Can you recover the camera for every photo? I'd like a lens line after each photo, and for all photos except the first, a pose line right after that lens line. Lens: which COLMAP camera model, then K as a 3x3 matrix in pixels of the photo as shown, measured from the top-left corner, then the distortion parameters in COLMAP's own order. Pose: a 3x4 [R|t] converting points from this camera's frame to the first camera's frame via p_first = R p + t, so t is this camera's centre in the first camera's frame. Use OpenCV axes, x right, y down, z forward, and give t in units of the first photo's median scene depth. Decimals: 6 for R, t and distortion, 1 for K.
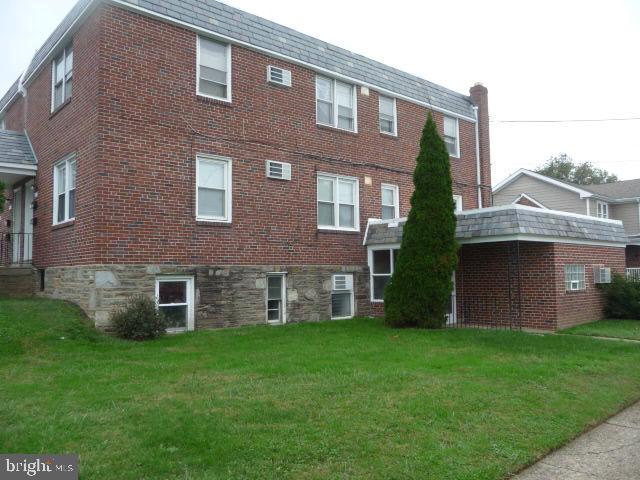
lens RADIAL K [[520.6, 0, 318.8], [0, 520.6, 239.5], [0, 0, 1]] dist [-0.028378, 0.014233]
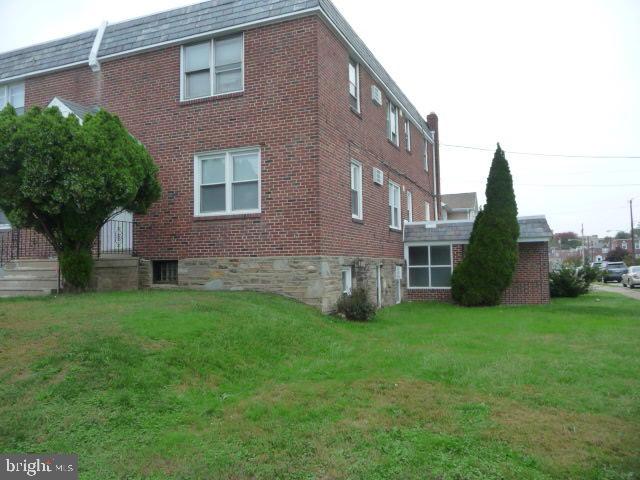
lens RADIAL K [[520.6, 0, 319.7], [0, 520.6, 236.9], [0, 0, 1]] dist [-0.028378, 0.014233]
pose [[0.897606, 0.024902, 0.440094, -0.686020], [-0.026292, 0.999650, -0.002938, 0.008968], [-0.440013, -0.008934, 0.897947, 0.009272]]
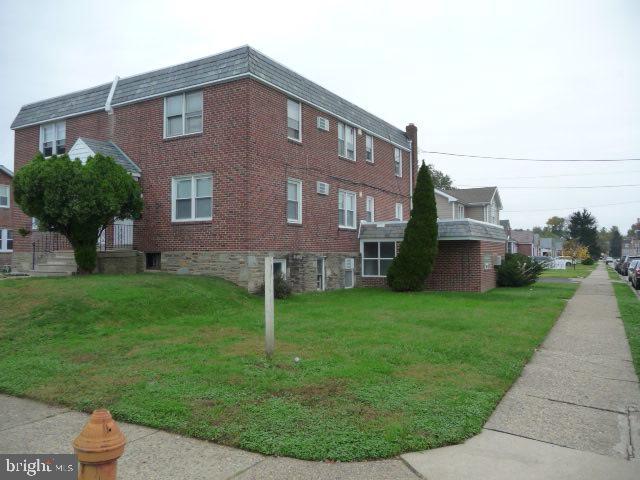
lens RADIAL K [[520.6, 0, 318.8], [0, 520.6, 242.8], [0, 0, 1]] dist [-0.028378, 0.014233]
pose [[0.950361, 0.018018, 0.310628, -0.533307], [-0.031163, 0.998814, 0.037408, -0.031860], [-0.309586, -0.045231, 0.949795, -0.406979]]
